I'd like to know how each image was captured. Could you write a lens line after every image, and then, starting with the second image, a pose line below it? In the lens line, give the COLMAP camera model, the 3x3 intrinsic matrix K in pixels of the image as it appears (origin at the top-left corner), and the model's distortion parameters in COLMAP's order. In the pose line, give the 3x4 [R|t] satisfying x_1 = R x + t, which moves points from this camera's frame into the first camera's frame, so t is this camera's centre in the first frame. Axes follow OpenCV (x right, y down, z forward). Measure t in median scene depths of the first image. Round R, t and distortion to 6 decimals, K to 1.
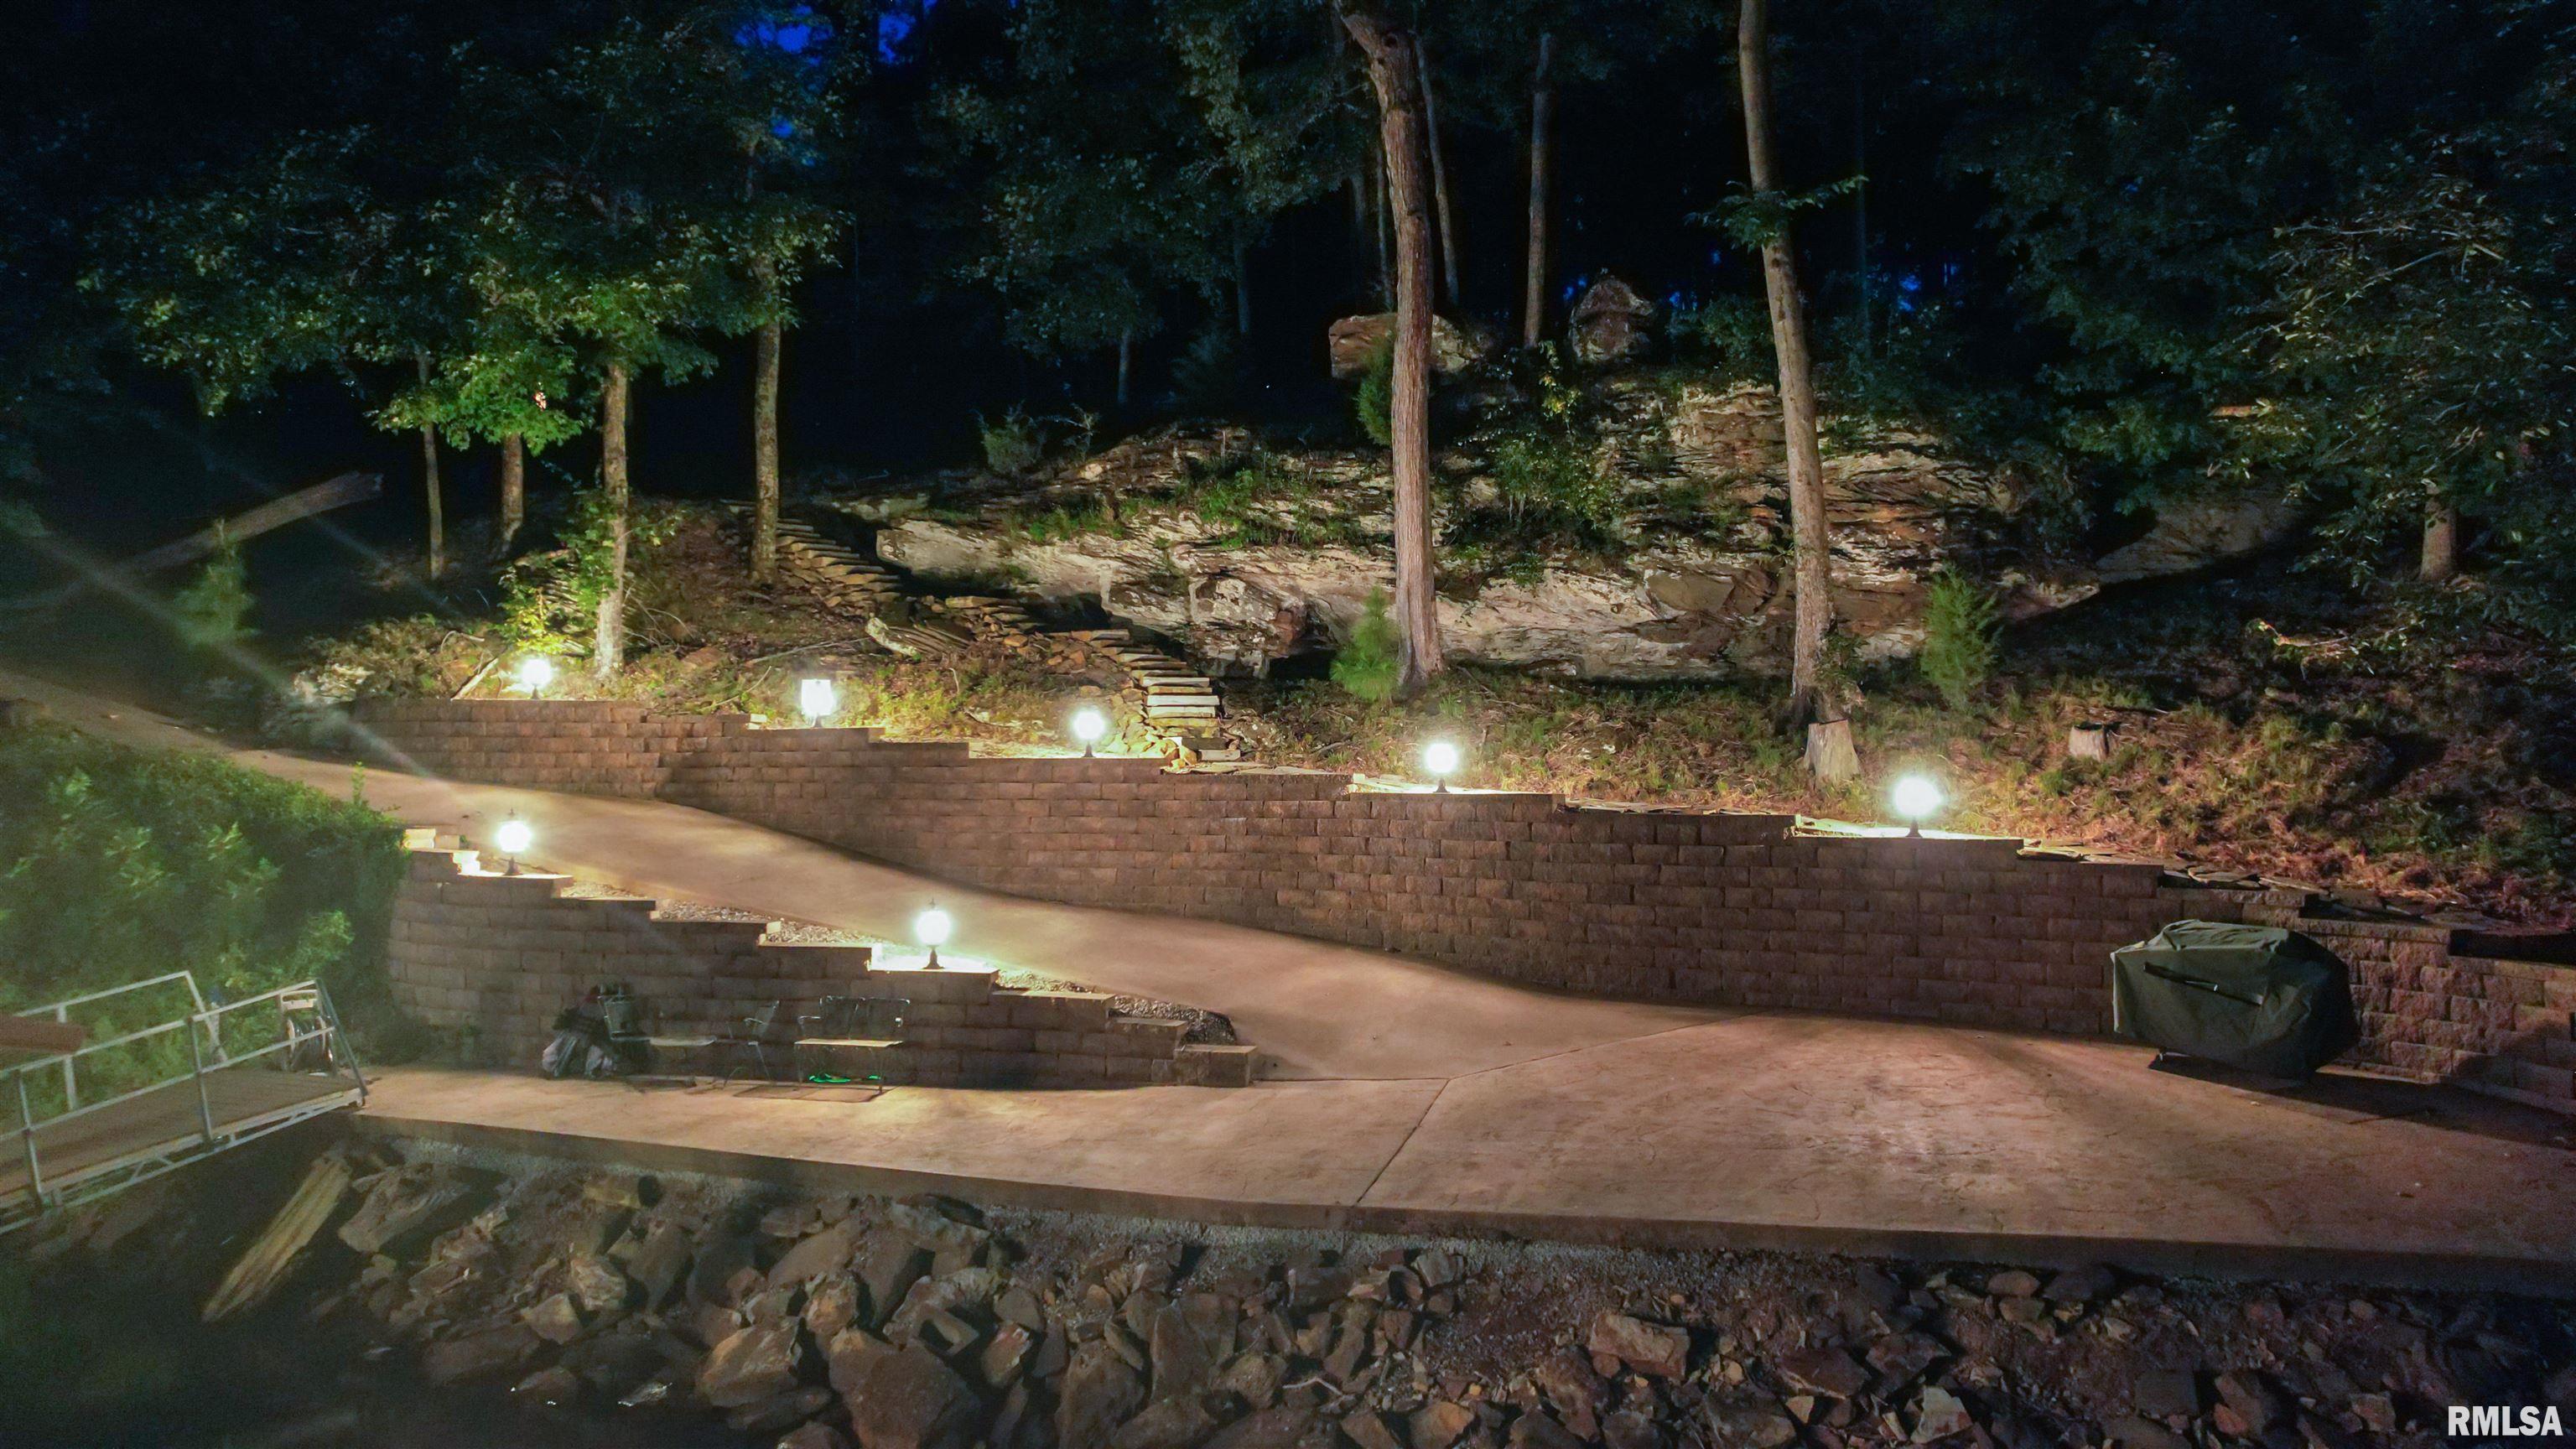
lens RADIAL K [[1655.8, 0, 1292.9], [0, 1655.8, 714.3], [0, 0, 1]] dist [-0.051835, 0.036846]
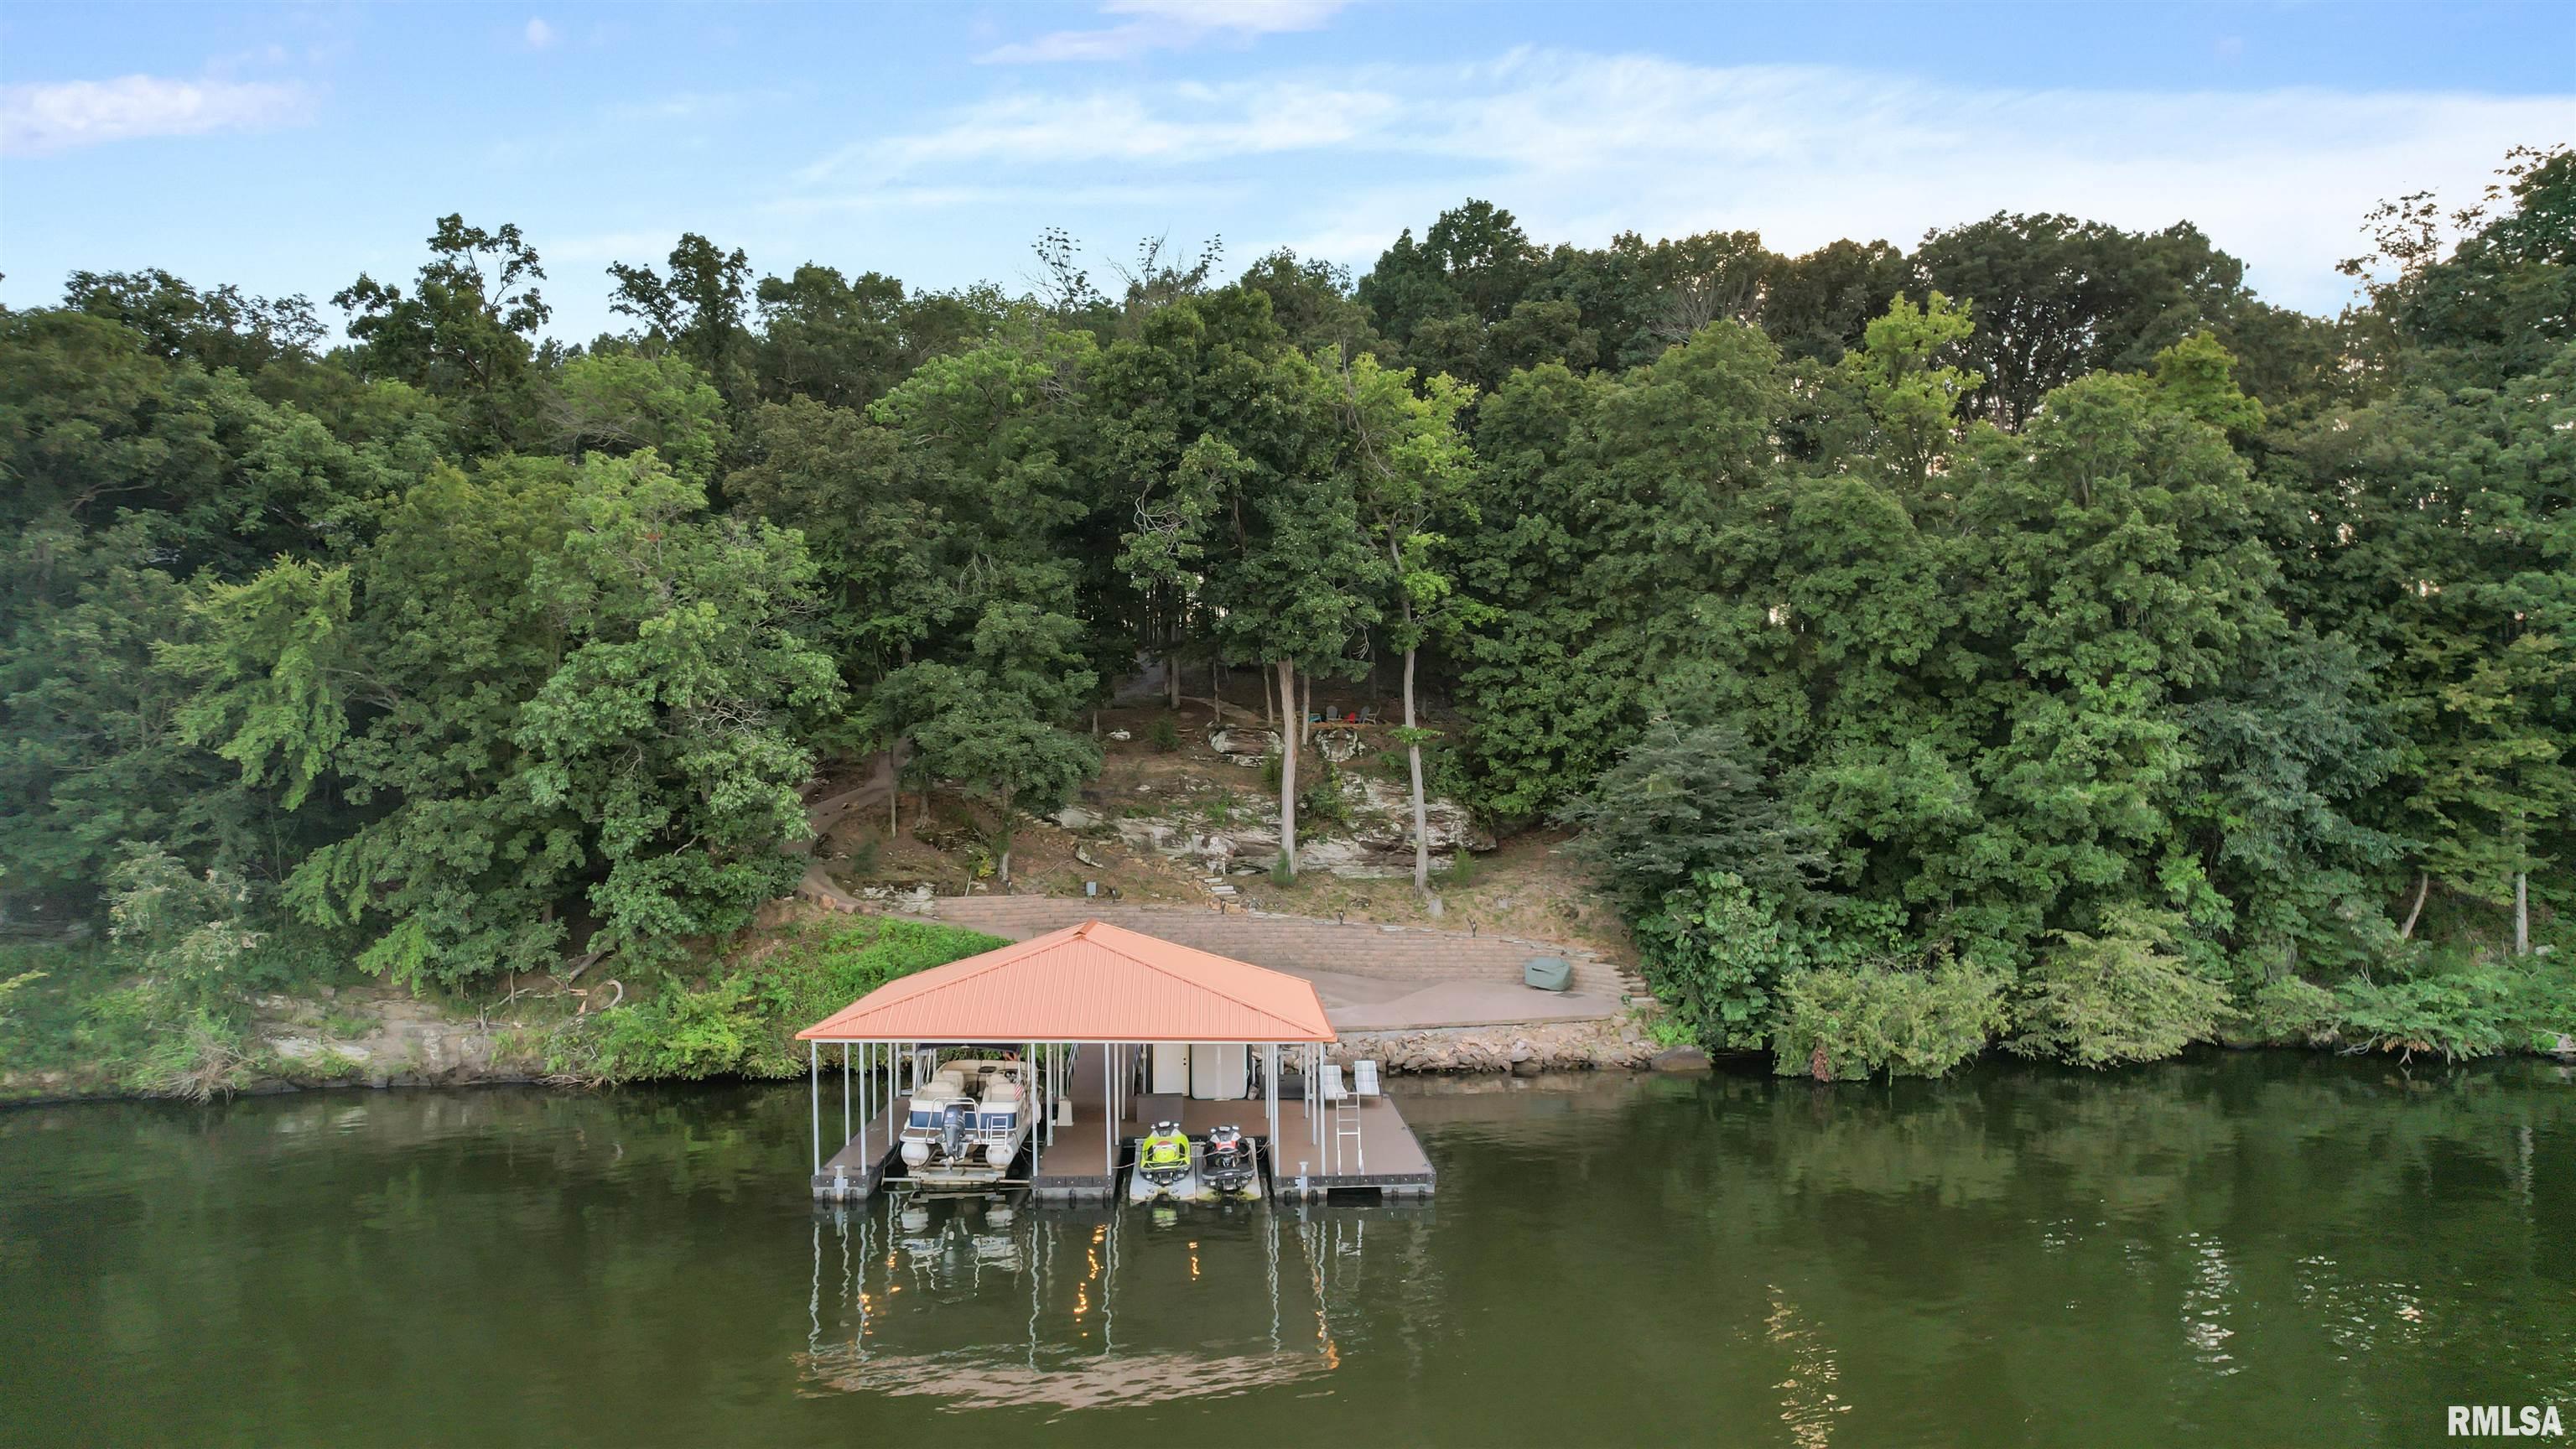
lens RADIAL K [[1655.8, 0, 1287.0], [0, 1655.8, 727.1], [0, 0, 1]] dist [-0.051835, 0.036846]
pose [[0.902424, 0.013723, 0.430630, -1.168207], [-0.017912, 0.999823, 0.005675, -0.296809], [-0.430476, -0.012835, 0.902511, -1.590321]]
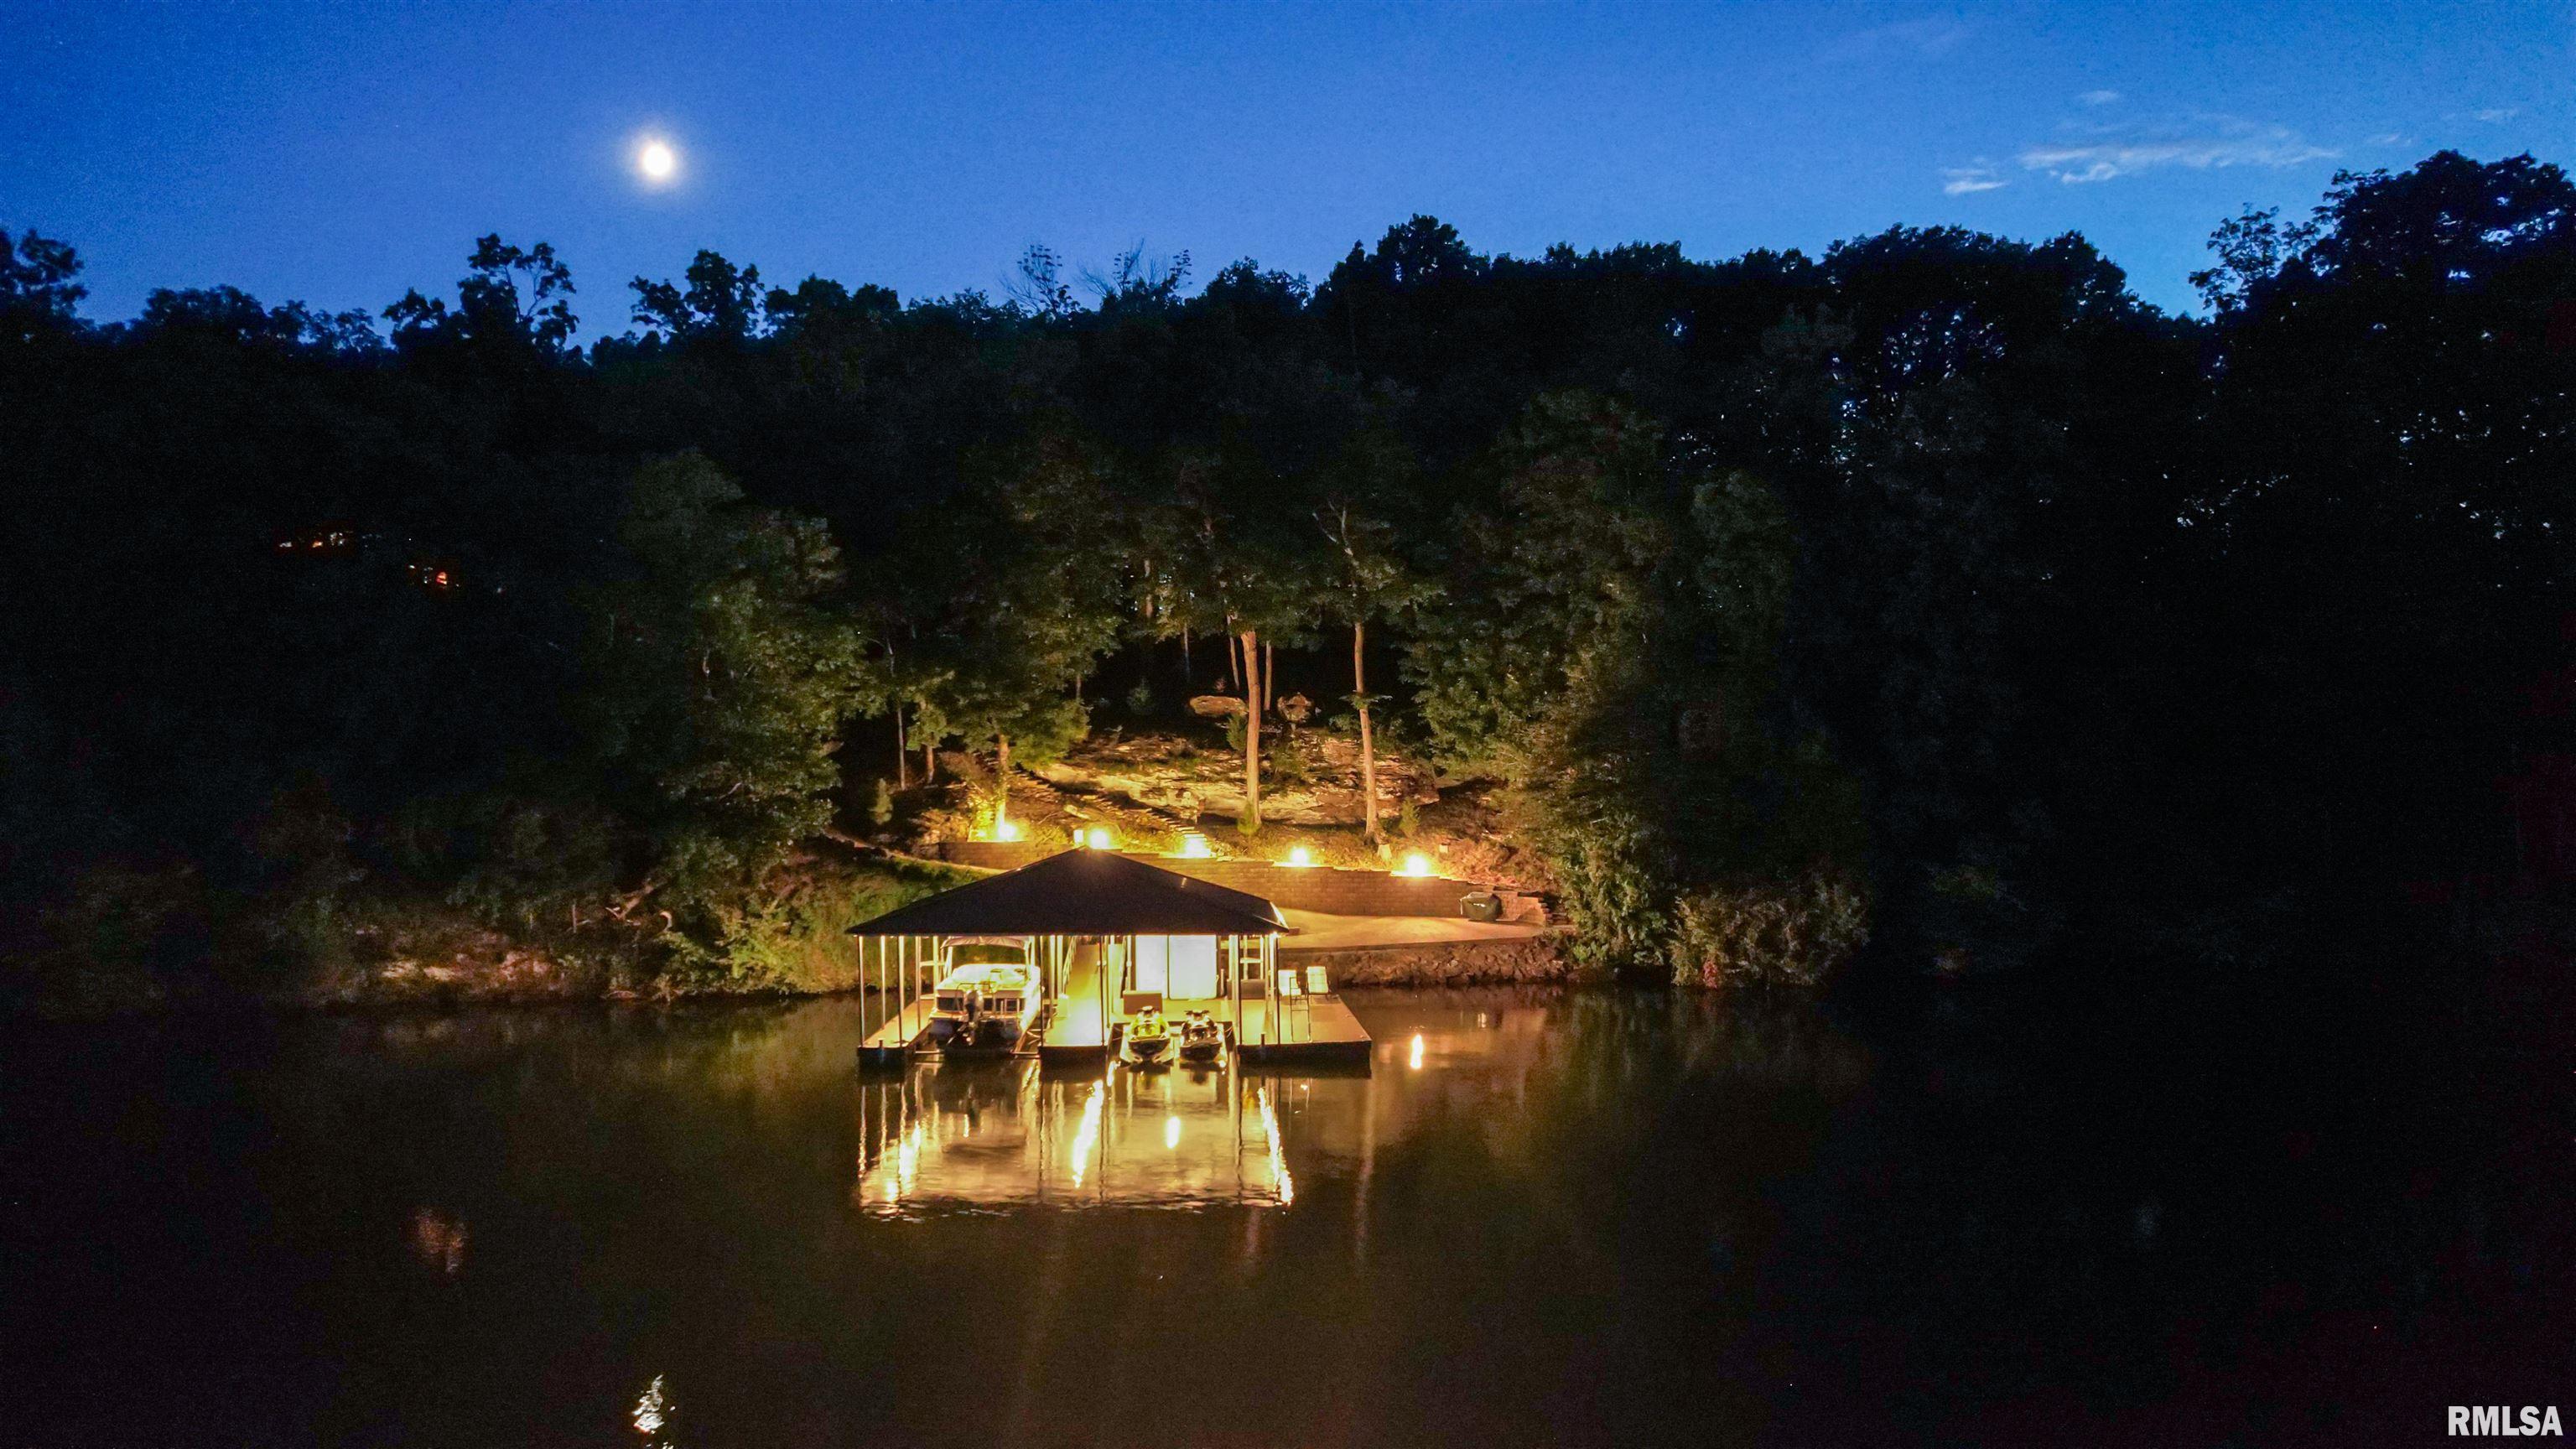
lens RADIAL K [[1655.8, 0, 1281.1], [0, 1655.8, 734.7], [0, 0, 1]] dist [-0.051835, 0.036846]
pose [[0.895528, 0.003873, 0.444989, -1.314258], [-0.012154, 0.999802, 0.015758, -0.251122], [-0.444840, -0.019520, 0.895397, -1.916585]]
